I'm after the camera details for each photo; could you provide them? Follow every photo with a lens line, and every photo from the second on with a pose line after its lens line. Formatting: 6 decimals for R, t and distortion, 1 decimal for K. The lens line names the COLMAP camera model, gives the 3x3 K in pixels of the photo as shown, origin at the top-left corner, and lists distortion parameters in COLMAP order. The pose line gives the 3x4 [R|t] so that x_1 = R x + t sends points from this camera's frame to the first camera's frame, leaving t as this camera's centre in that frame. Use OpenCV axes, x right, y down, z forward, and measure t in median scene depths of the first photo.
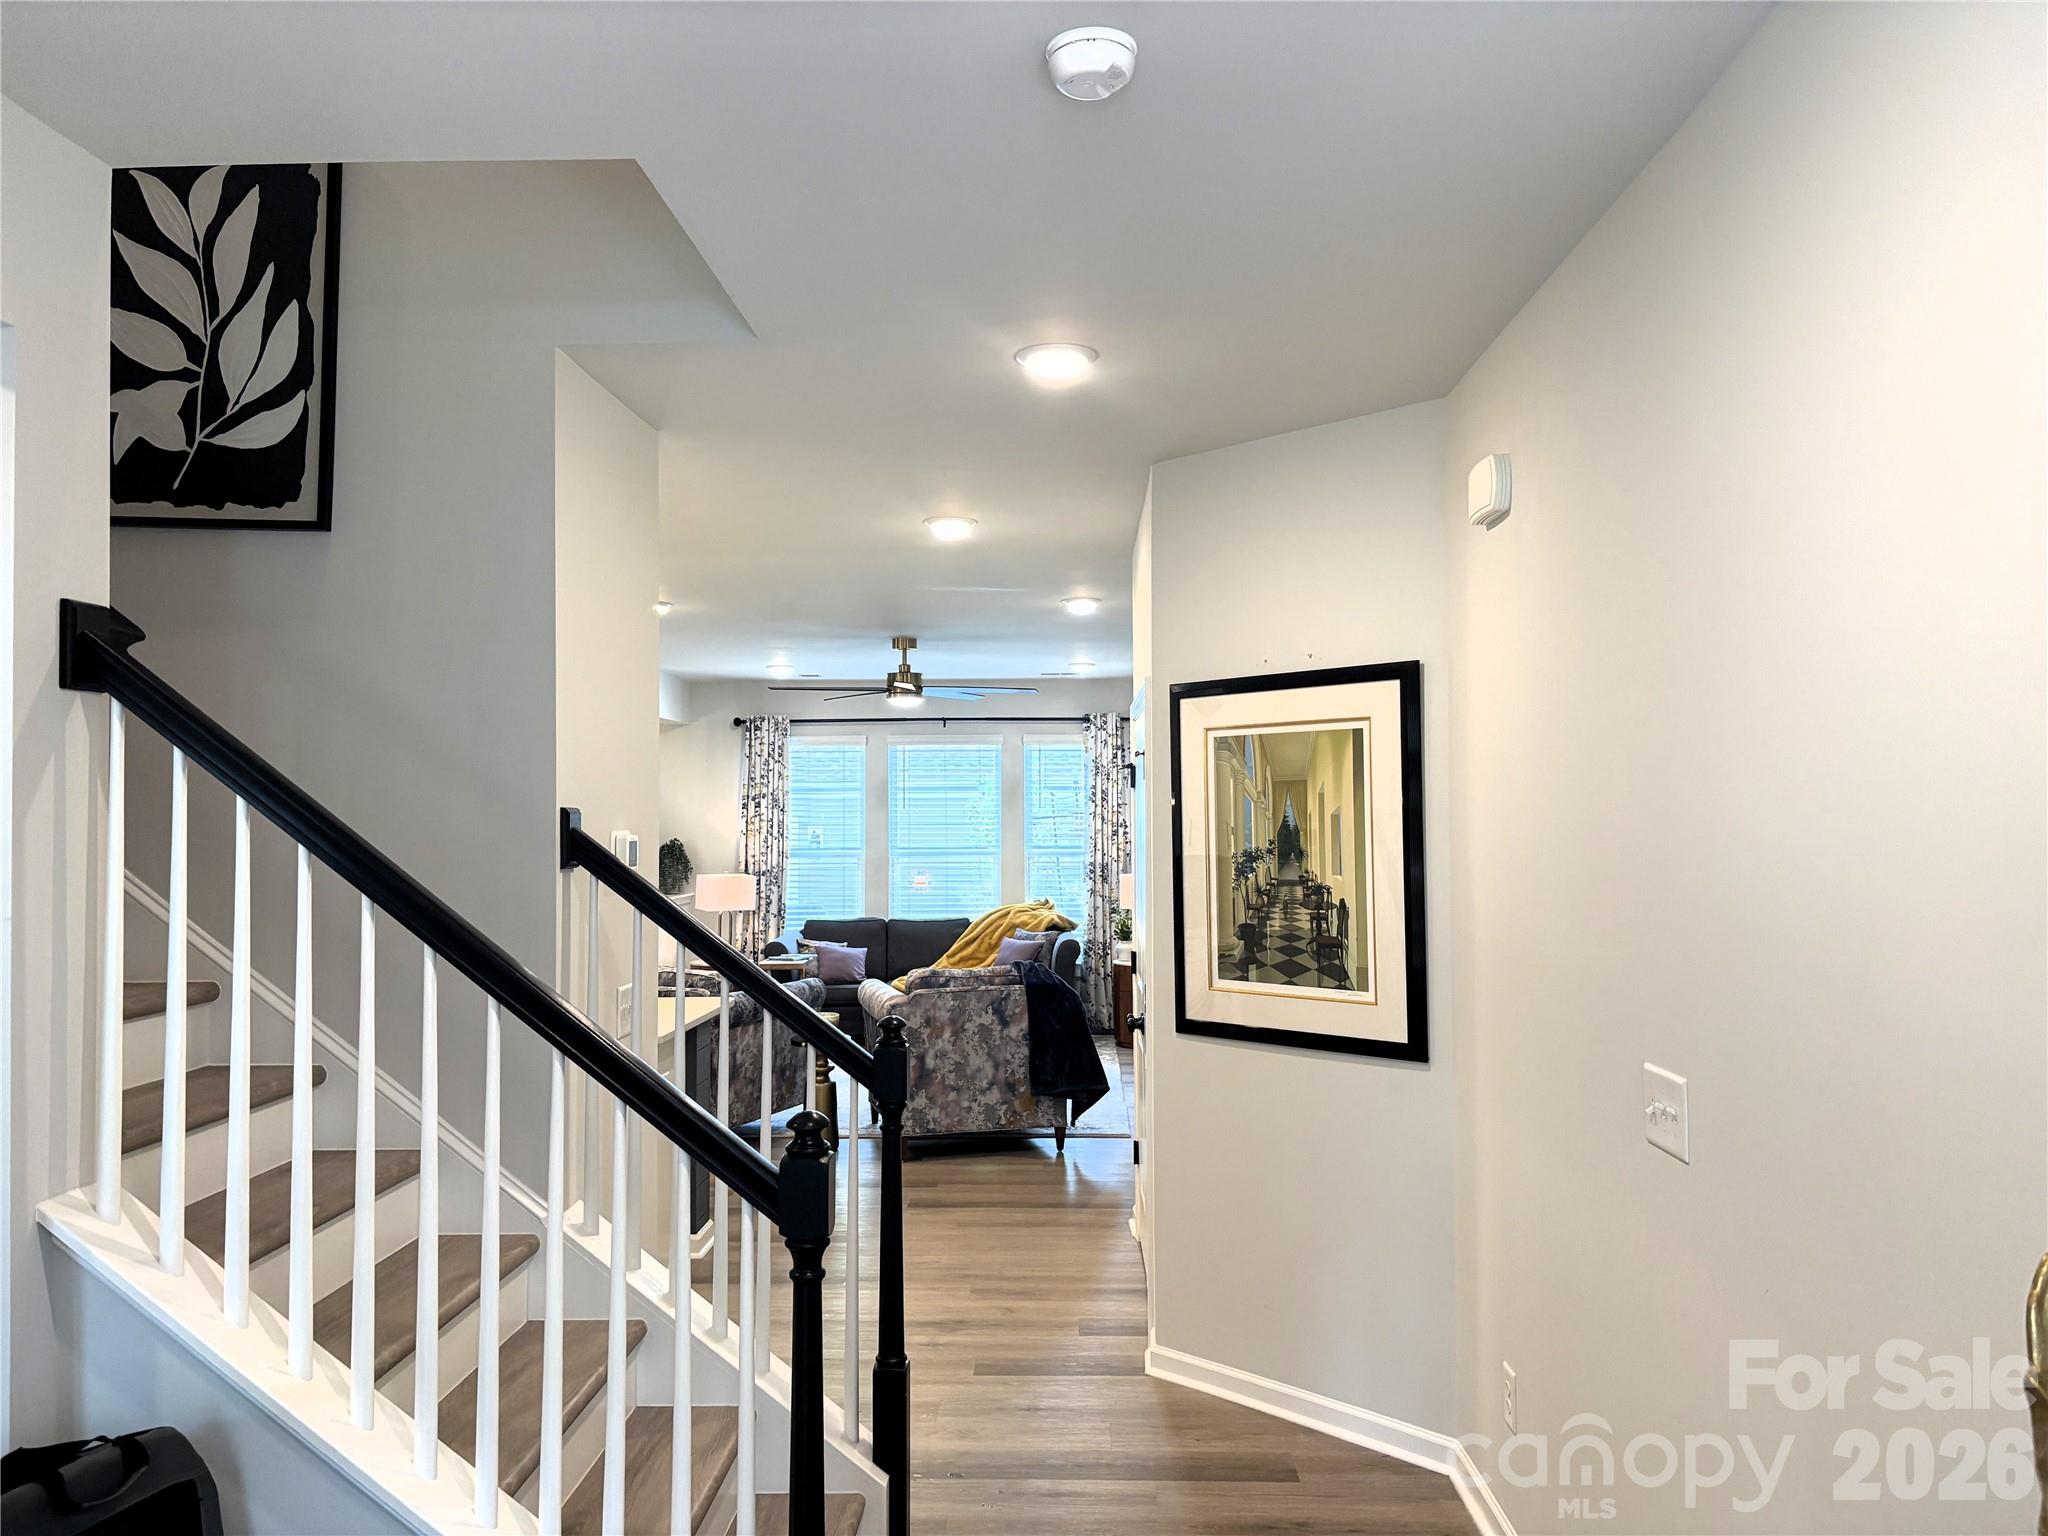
lens RADIAL K [[1525.1, 0, 1024.1], [0, 1525.1, 776.1], [0, 0, 1]] dist [0.195223, -0.000103]
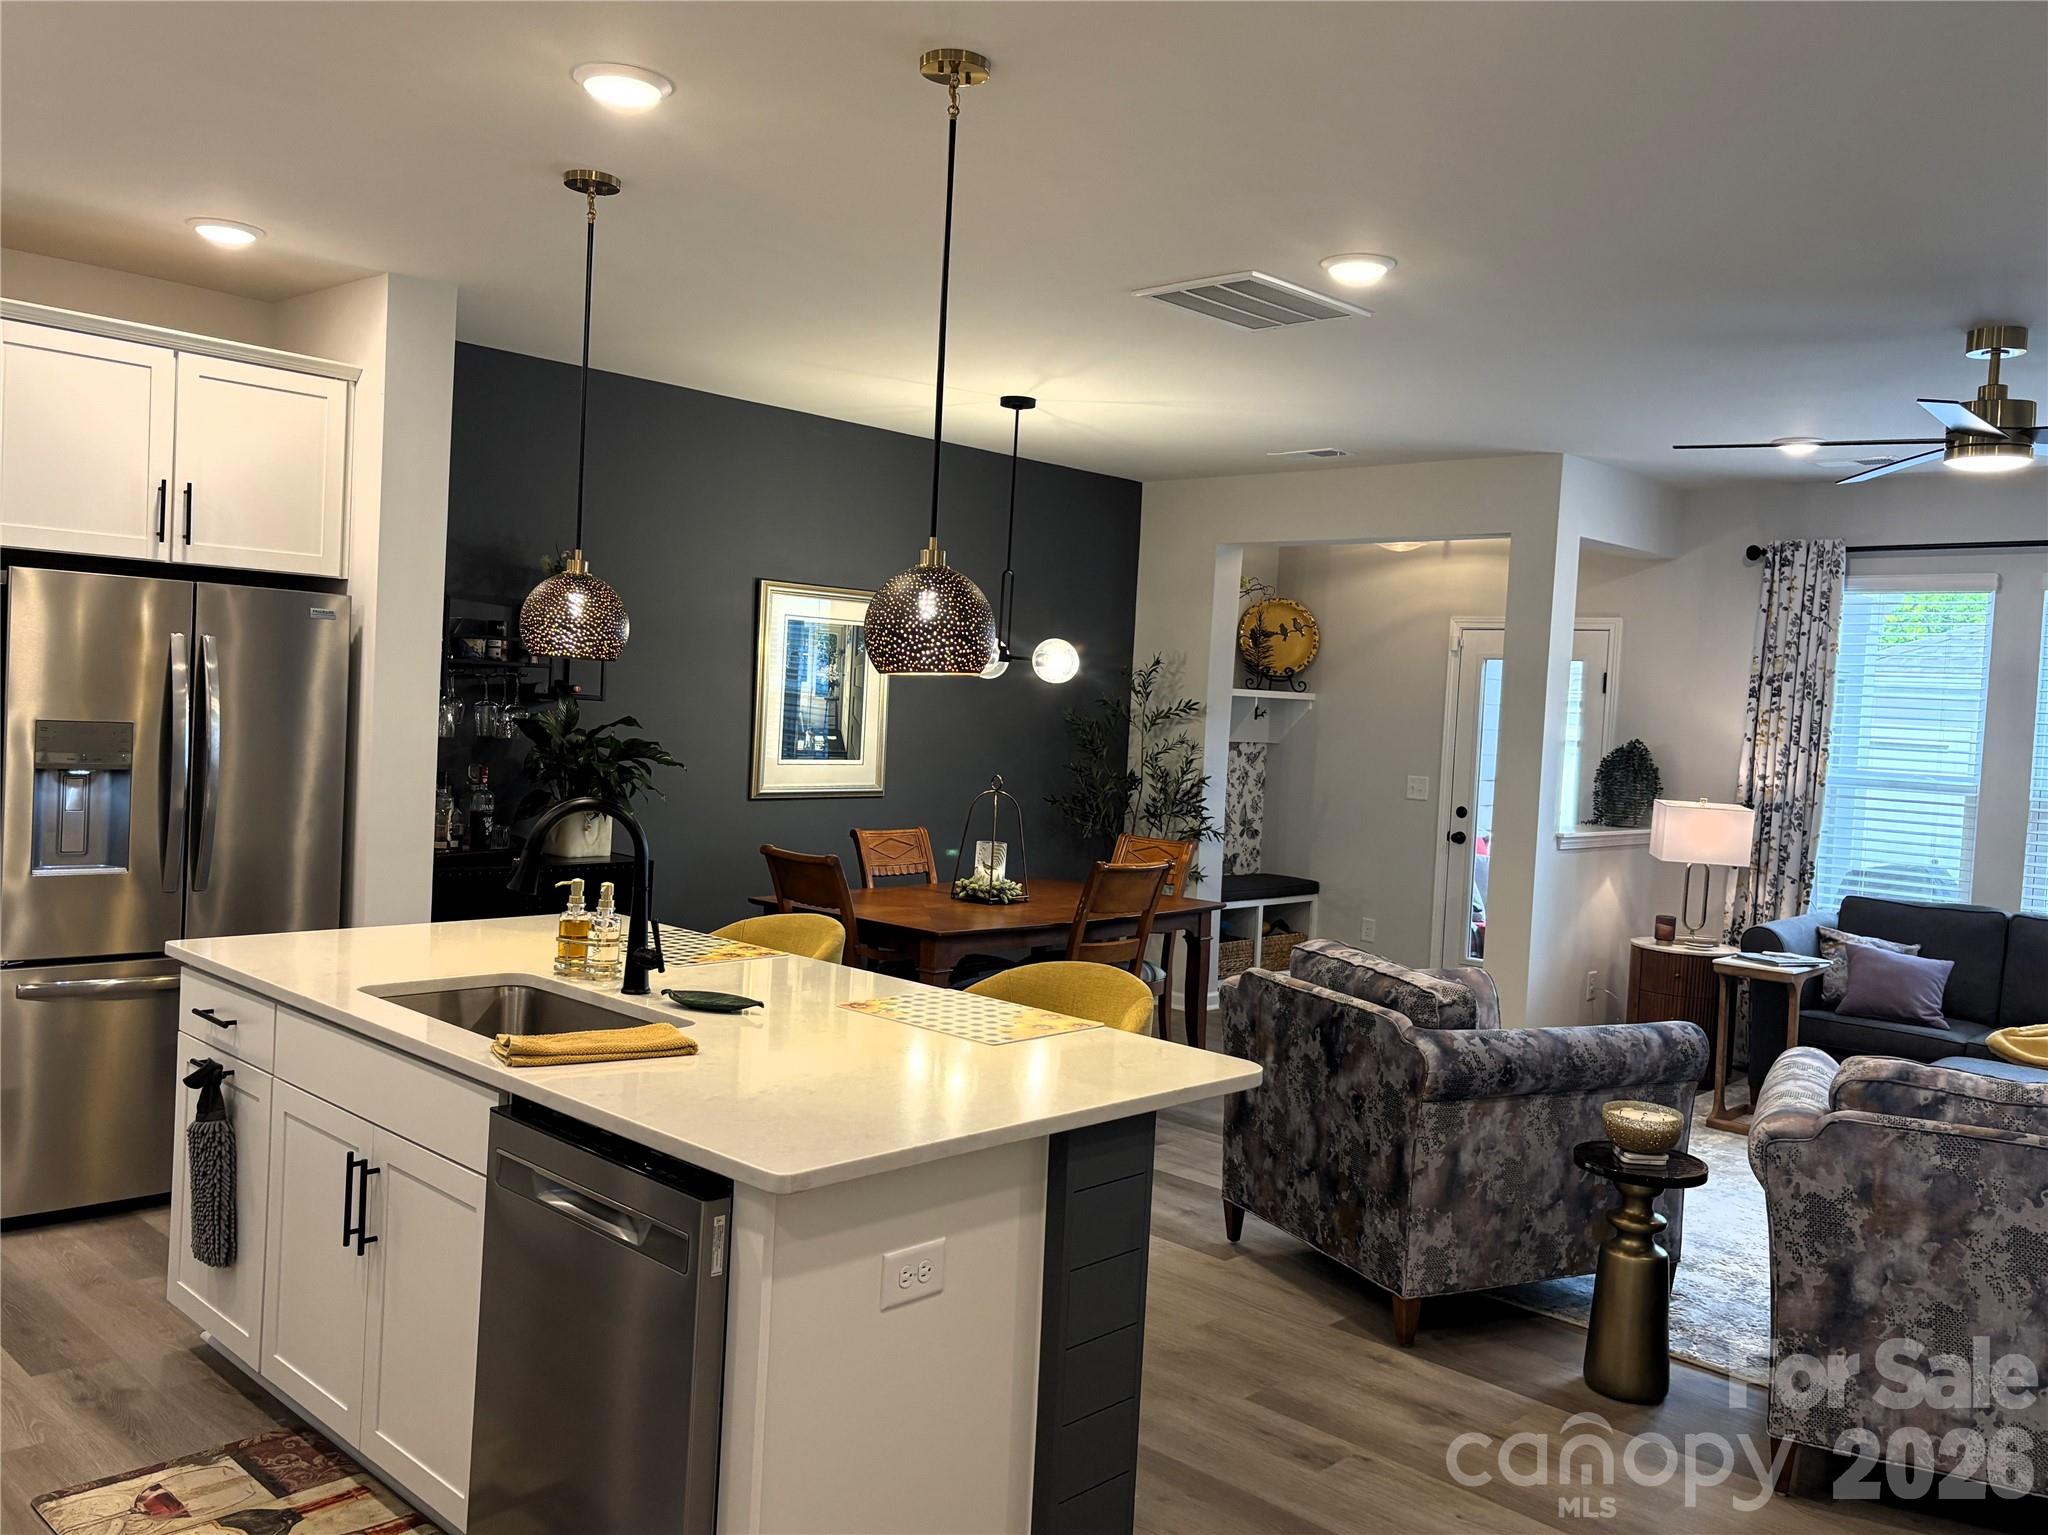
lens RADIAL K [[1652.1, 0, 980.4], [0, 1652.1, 762.0], [0, 0, 1]] dist [0.010828, -0.013678]
pose [[0.732835, 0.071428, -0.676647, 0.036890], [-0.036628, 0.997174, 0.065593, 0.015793], [0.679420, -0.023285, 0.733380, 0.335978]]
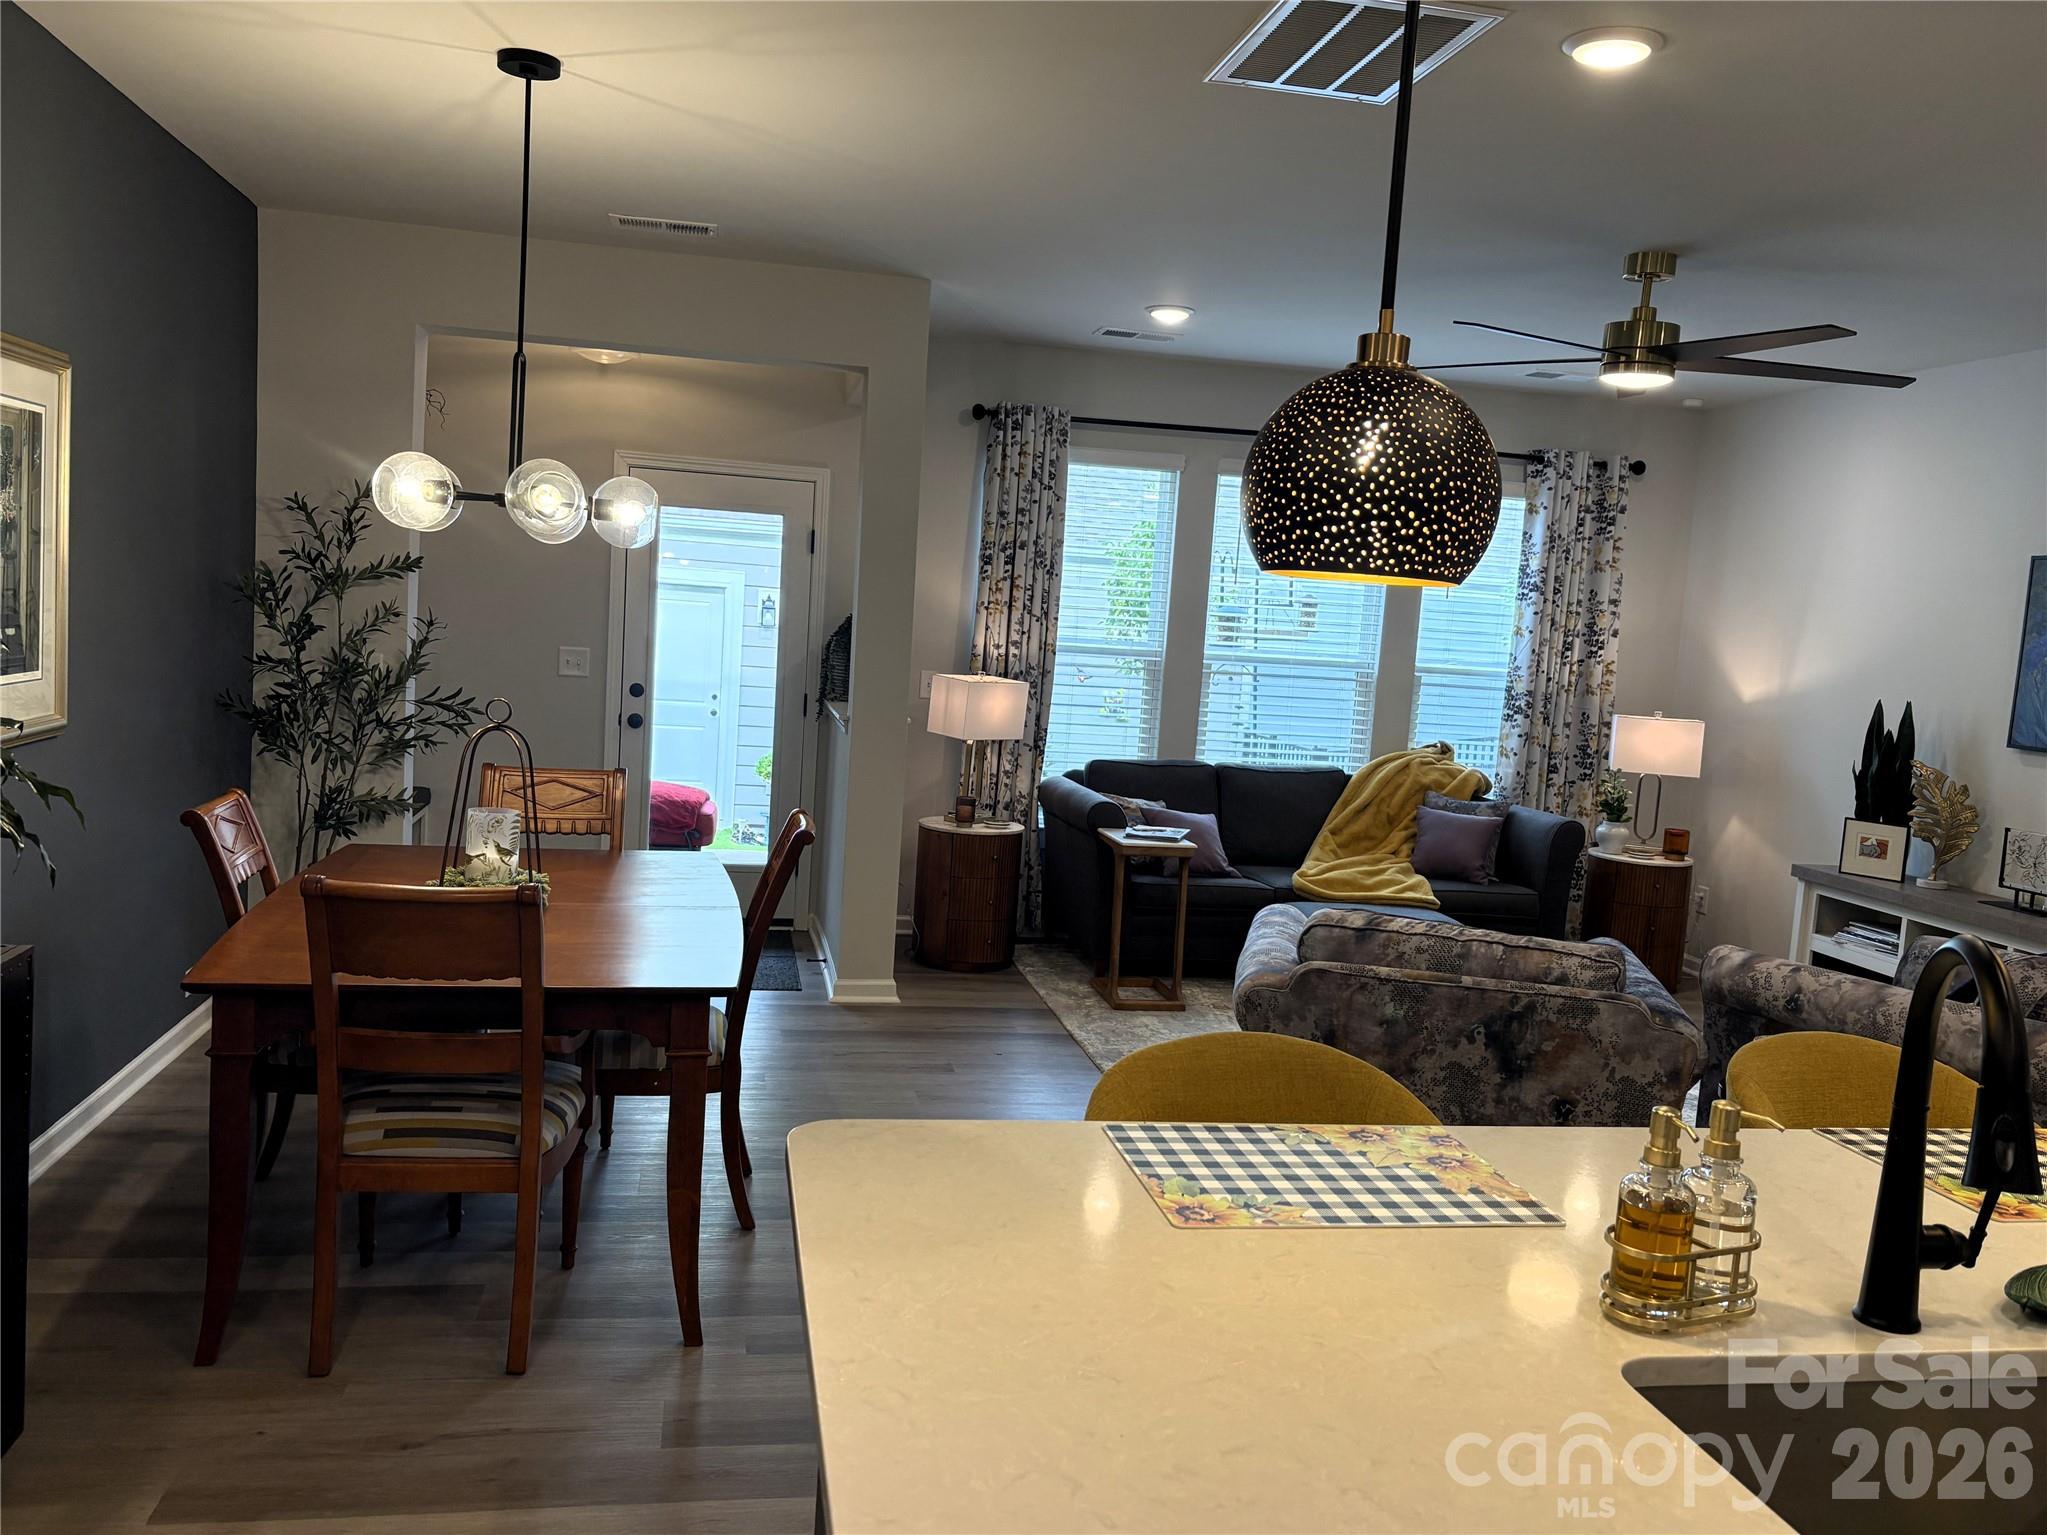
lens RADIAL K [[1625.2, 0, 980.6], [0, 1625.2, 774.4], [0, 0, 1]] dist [0.000891, -0.011223]
pose [[0.978484, 0.046655, 0.200979, -0.319060], [-0.073731, 0.988846, 0.129413, 0.021462], [-0.192699, -0.141447, 0.971010, 0.403532]]
